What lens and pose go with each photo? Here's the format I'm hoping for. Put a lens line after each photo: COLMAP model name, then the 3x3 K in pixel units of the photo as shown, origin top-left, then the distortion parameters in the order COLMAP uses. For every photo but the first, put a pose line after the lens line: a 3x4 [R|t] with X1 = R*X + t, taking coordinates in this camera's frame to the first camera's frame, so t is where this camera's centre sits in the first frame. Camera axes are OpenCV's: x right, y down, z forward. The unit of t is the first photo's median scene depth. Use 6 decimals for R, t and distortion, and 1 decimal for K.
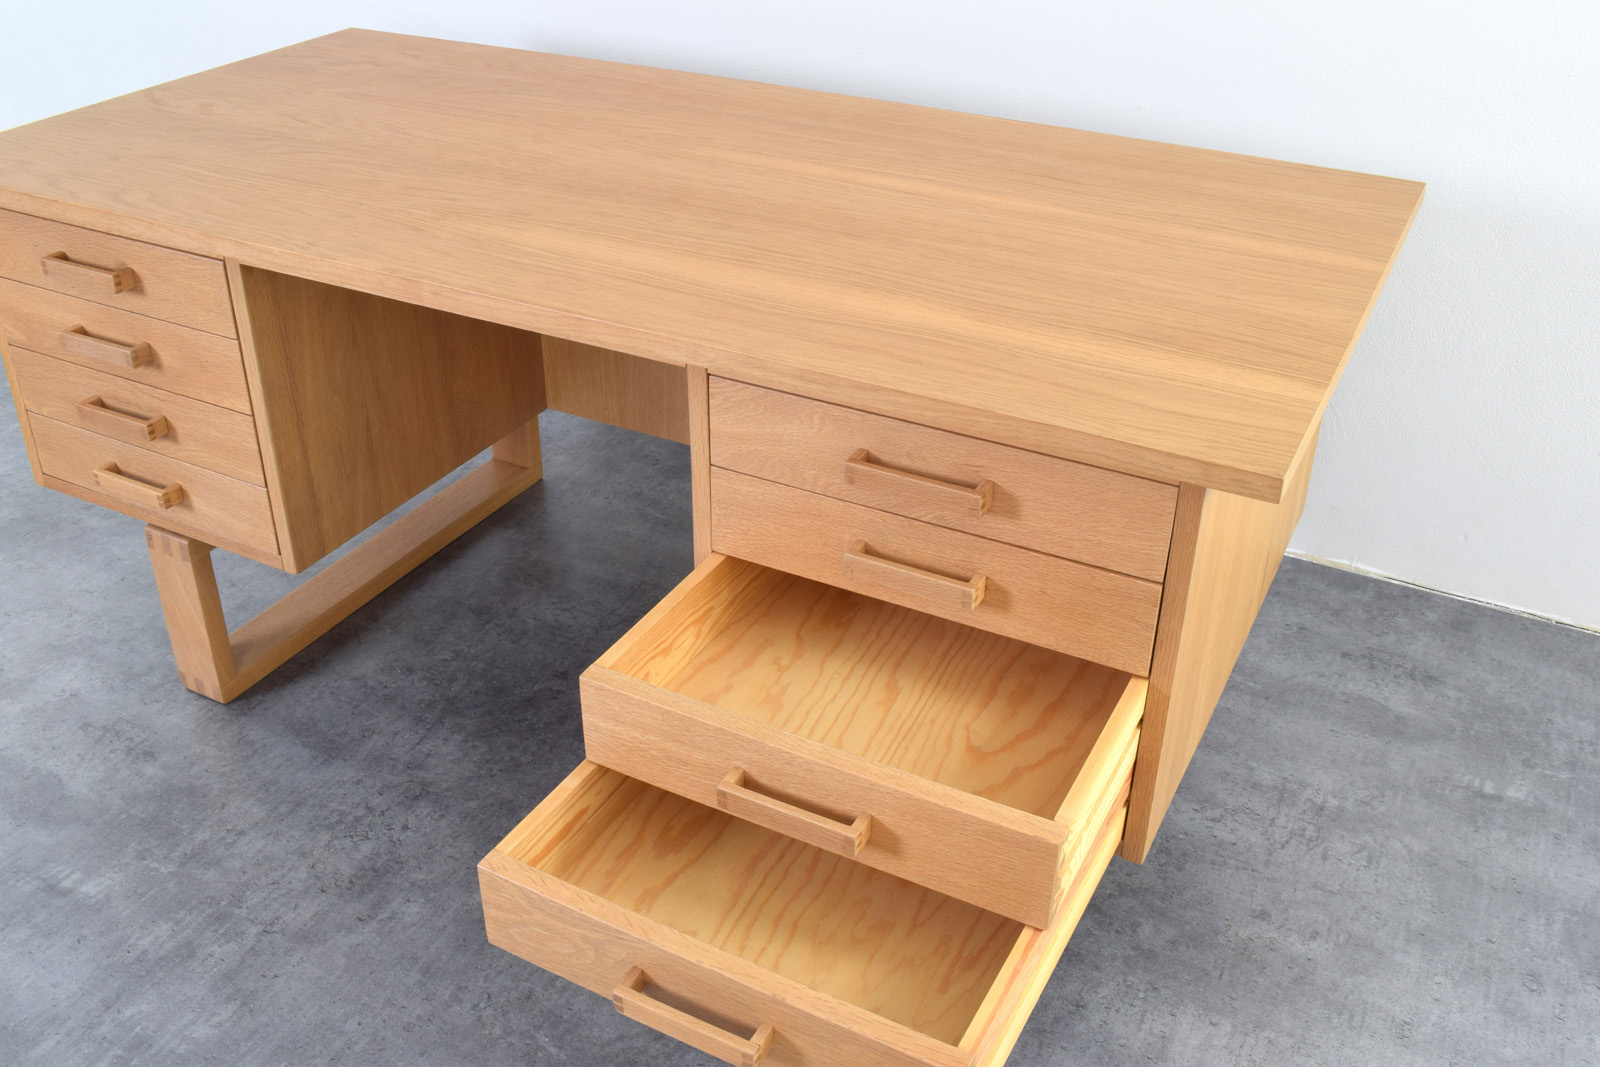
lens RADIAL K [[1497.8, 0, 797.3], [0, 1497.8, 520.3], [0, 0, 1]] dist [-0.090117, 0.027759]
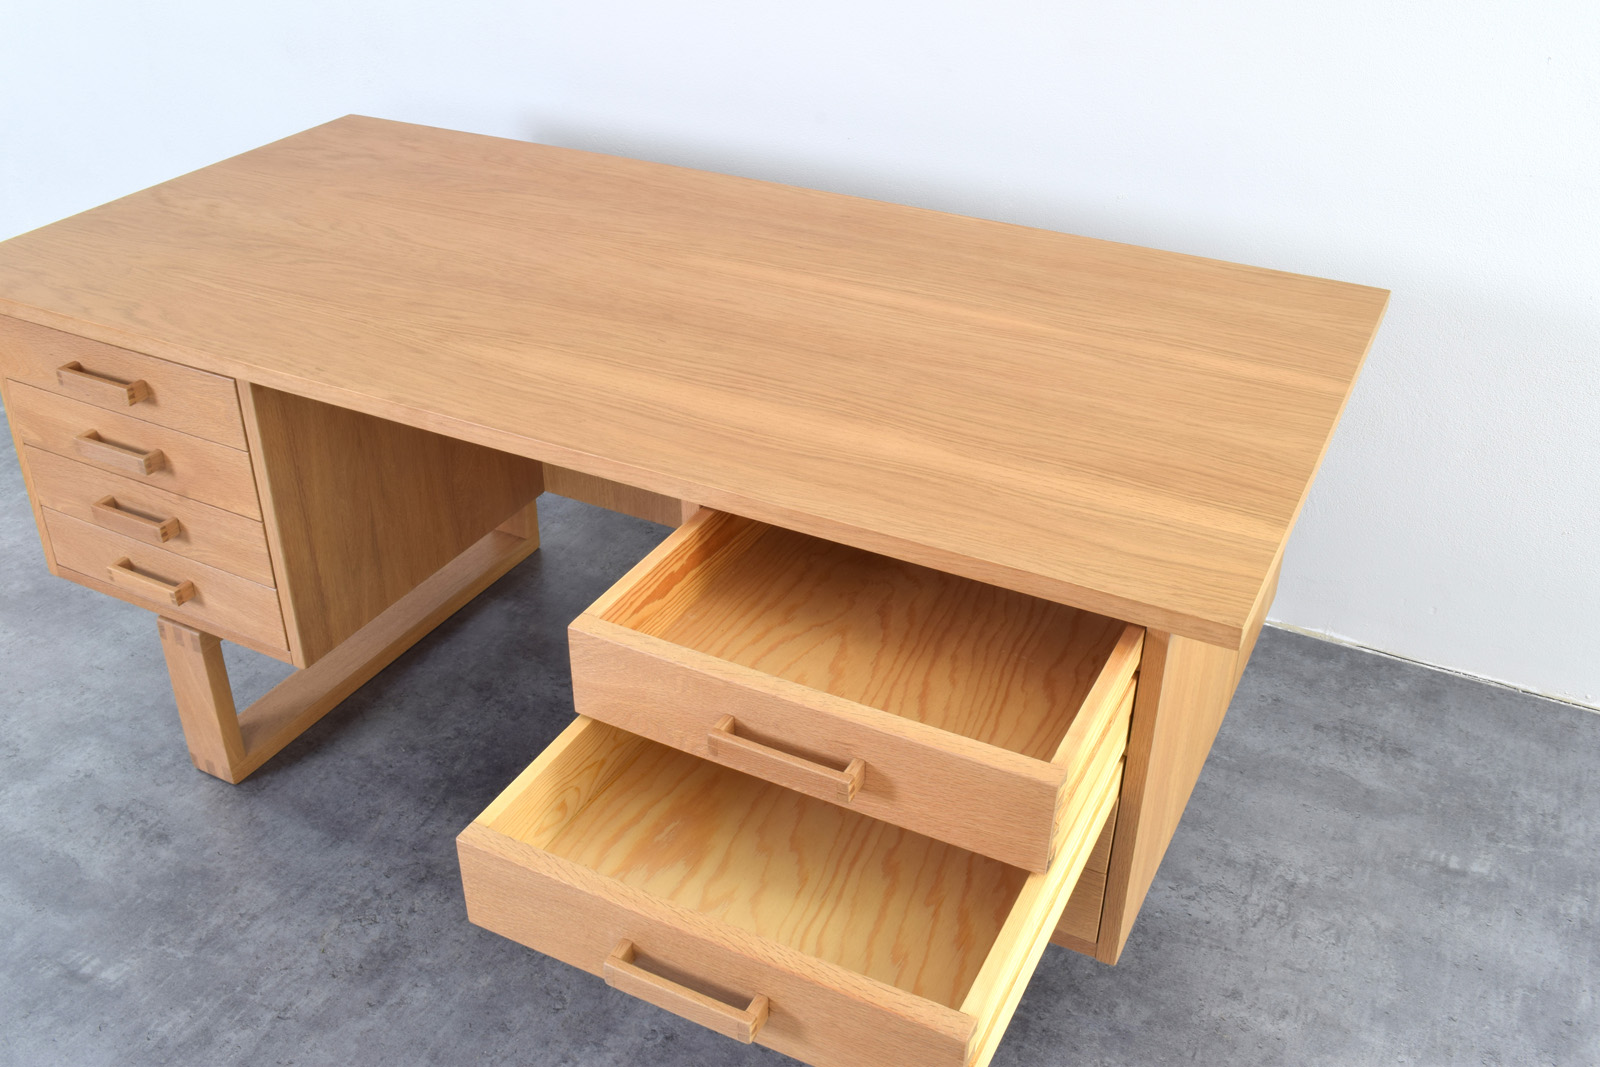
lens RADIAL K [[1497.8, 0, 797.3], [0, 1497.8, 520.3], [0, 0, 1]] dist [-0.090117, 0.027759]
pose [[0.999975, -0.004943, 0.005149, 0.001972], [0.004943, 0.999988, 0.000053, -0.067663], [-0.005149, -0.000027, 0.999987, -0.040436]]
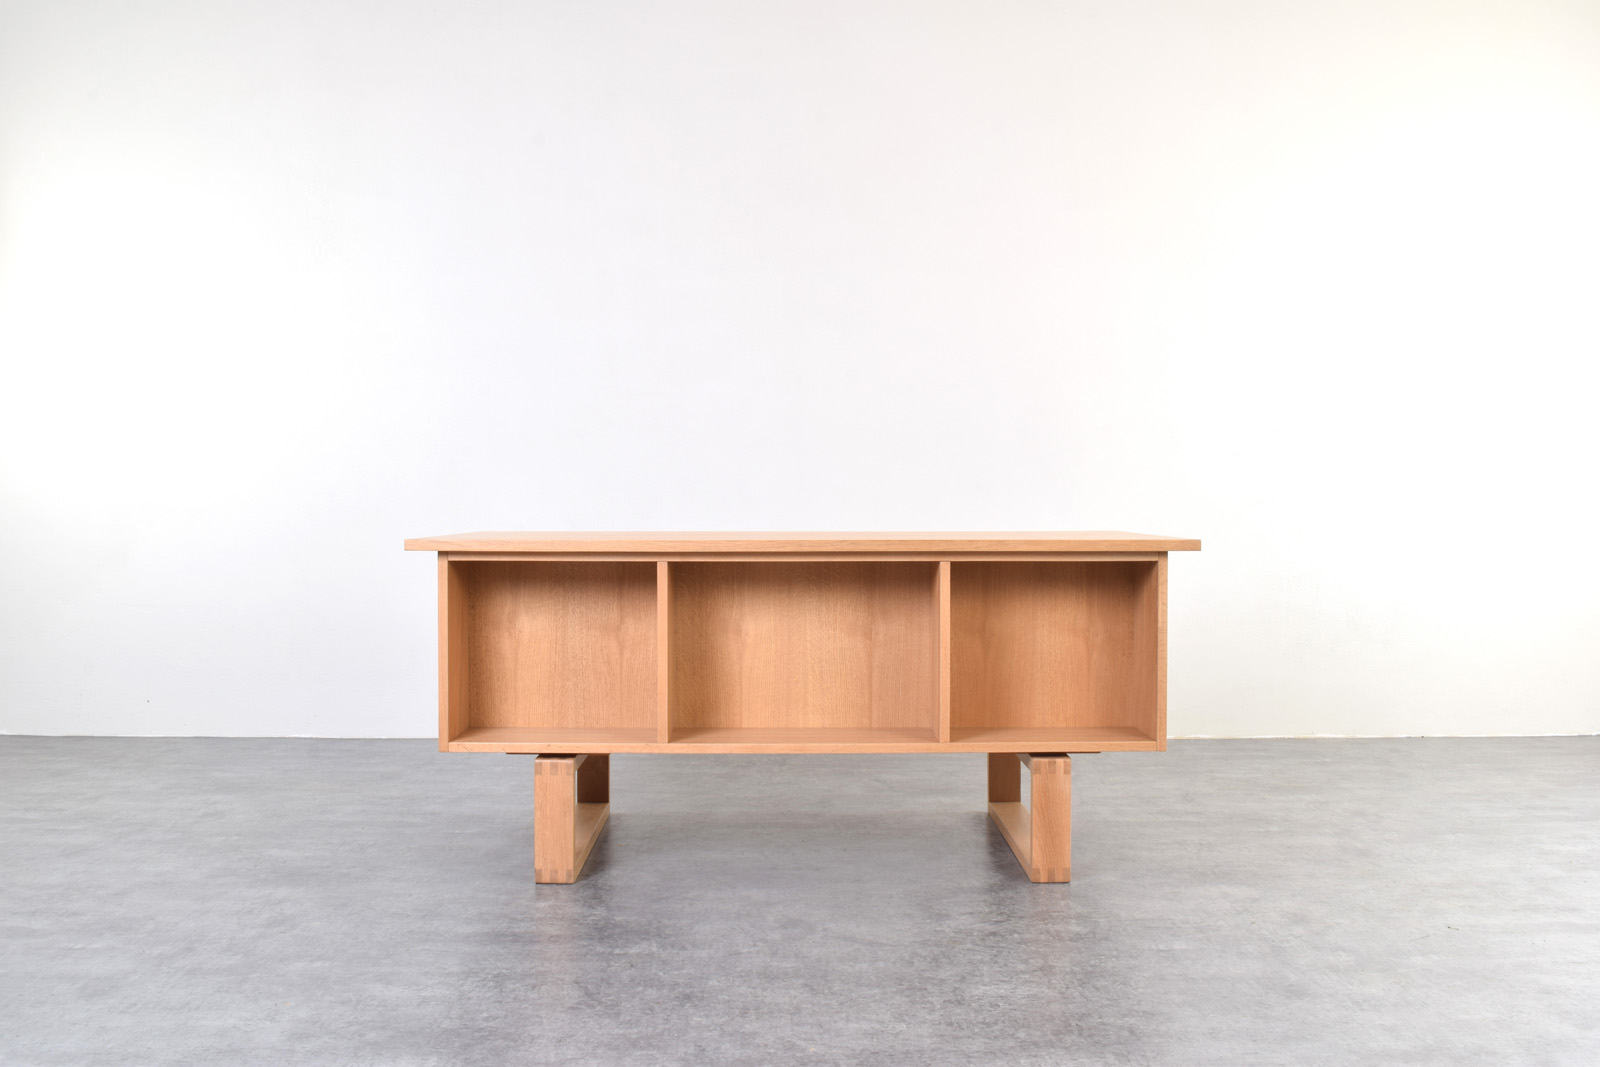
lens RADIAL K [[1492.7, 0, 800.0], [0, 1492.7, 533.5], [0, 0, 1]] dist [-0.102354, -0.001776]
pose [[0.875115, -0.013641, 0.483723, -1.057113], [0.252121, 0.866068, -0.431695, 0.611834], [-0.413048, 0.499740, 0.761348, -0.513809]]
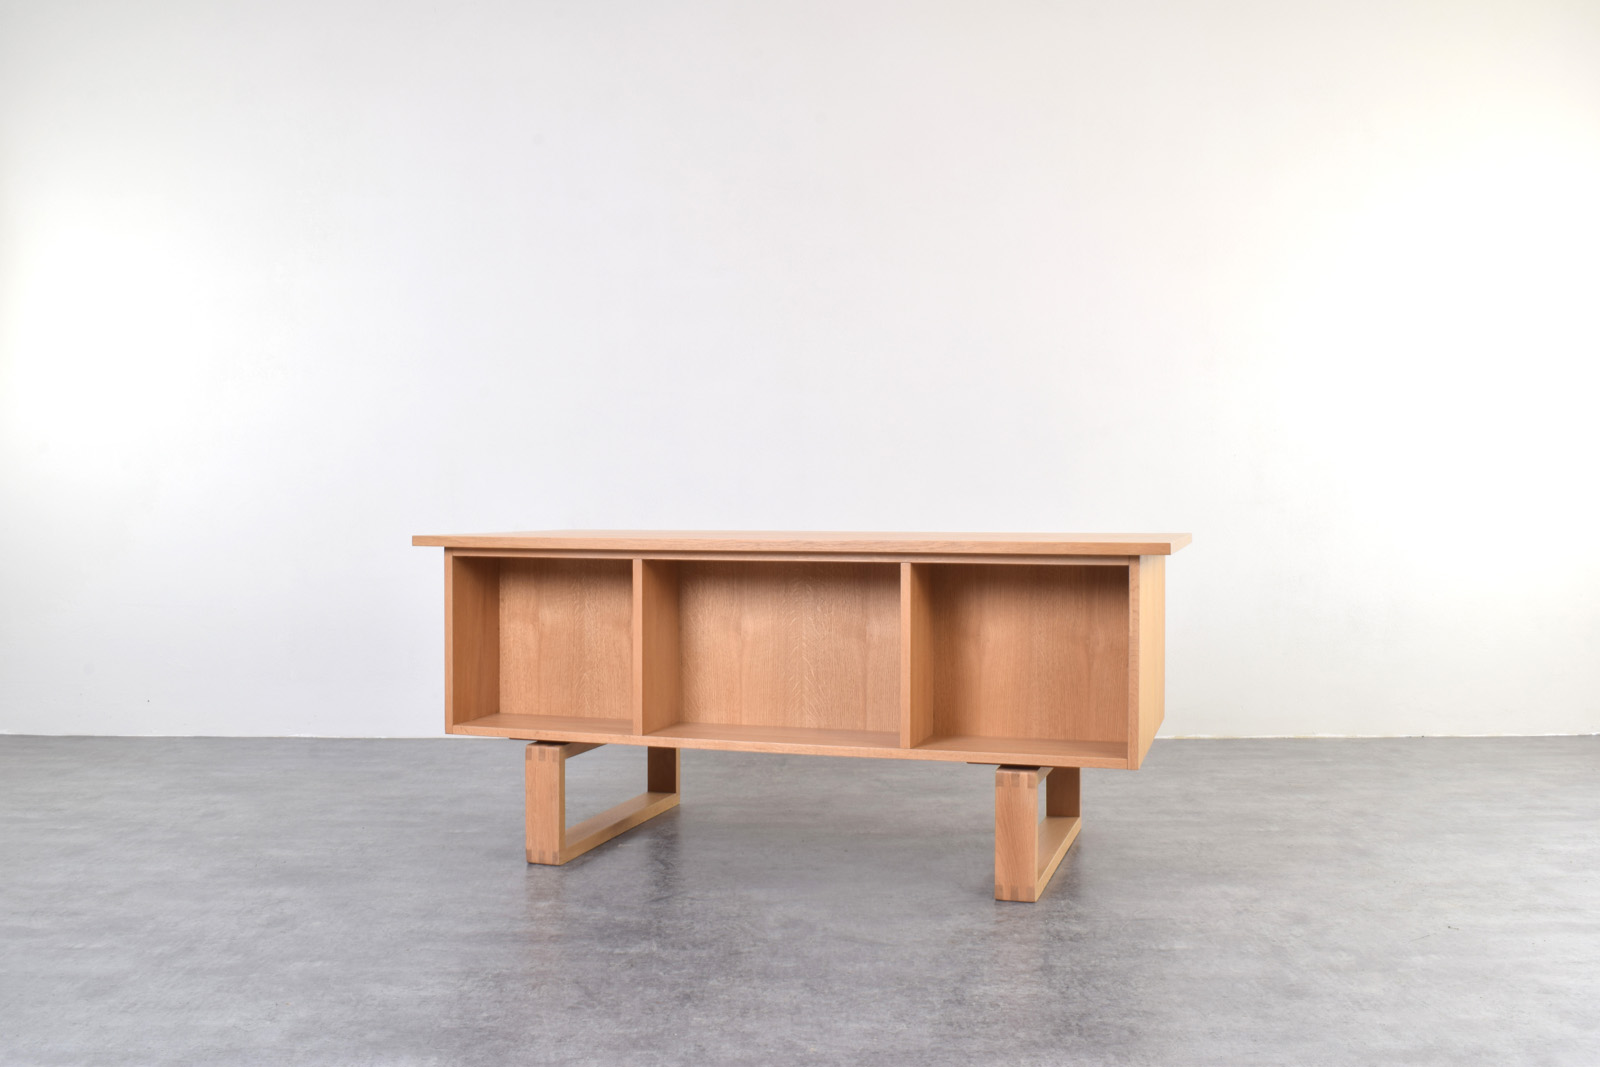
lens RADIAL K [[1586.1, 0, 805.1], [0, 1586.1, 558.4], [0, 0, 1]] dist [-0.051522, 0.000301]
pose [[0.981274, -0.009125, 0.192400, -0.520775], [0.100850, 0.875357, -0.472841, 0.772289], [-0.164104, 0.483391, 0.859886, -0.783949]]
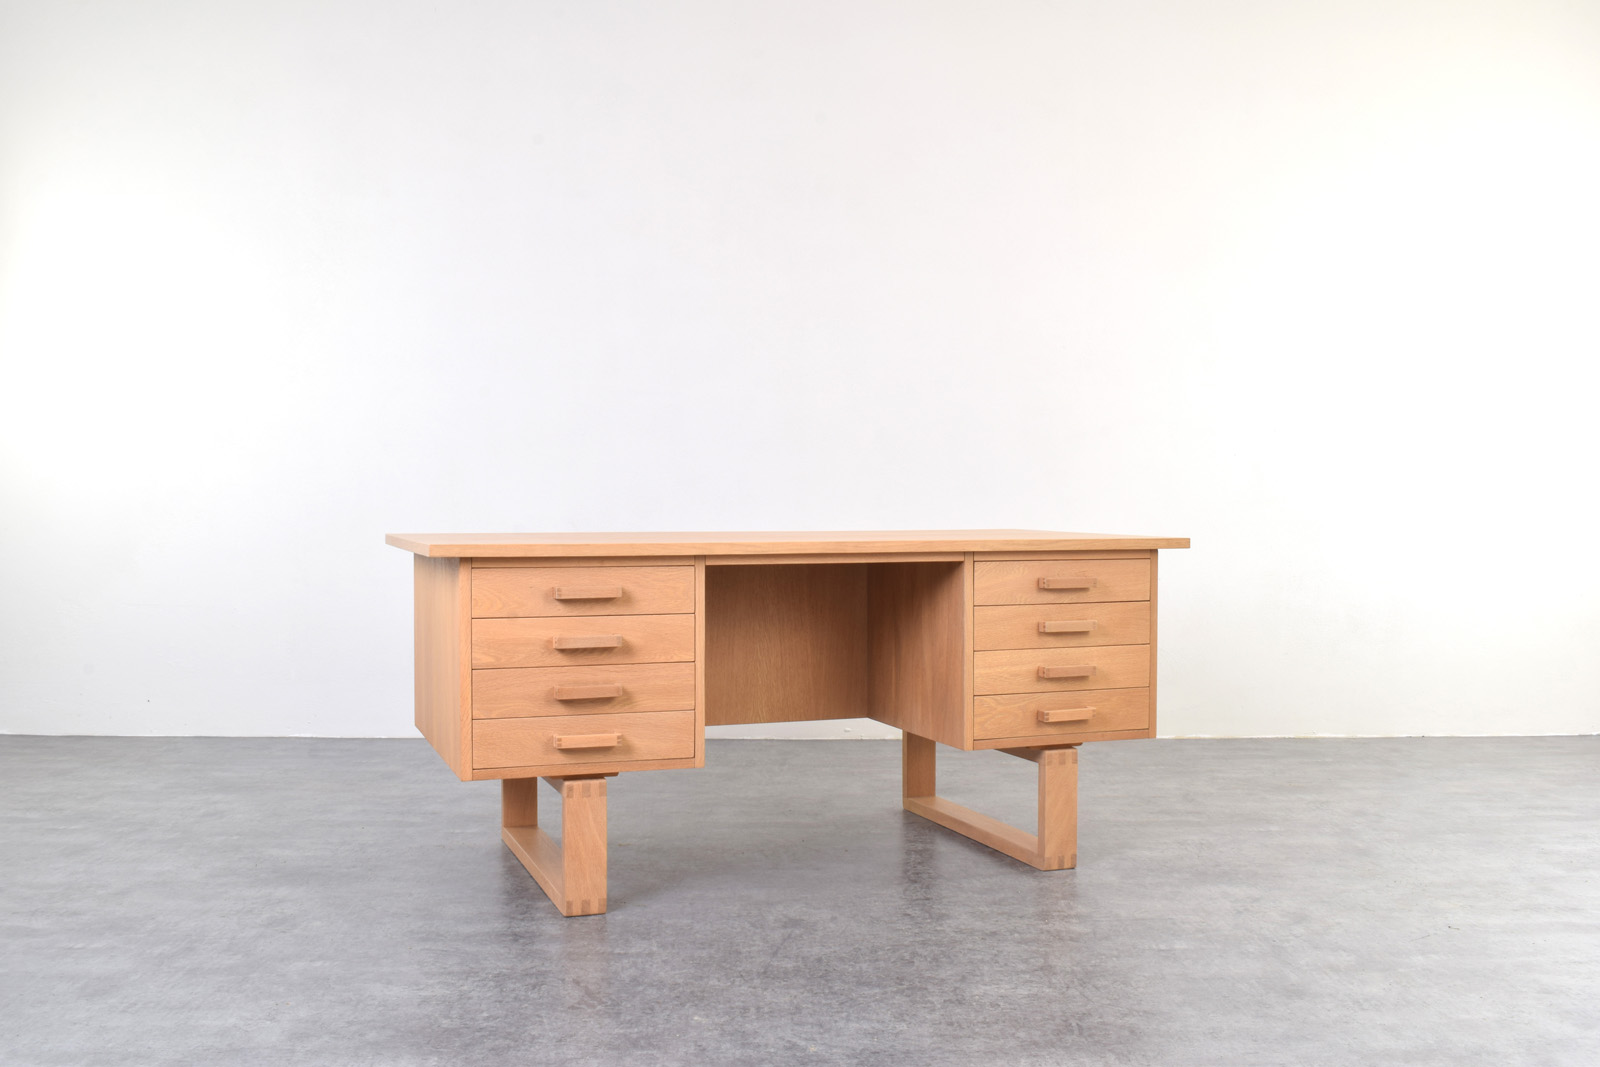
lens RADIAL K [[1492.7, 0, 800.0], [0, 1492.7, 533.5], [0, 0, 1]] dist [-0.102354, -0.001776]
pose [[0.668327, -0.020867, 0.743575, -1.511563], [0.384759, 0.865200, -0.321542, 0.388889], [-0.636632, 0.500993, 0.586265, -0.158017]]
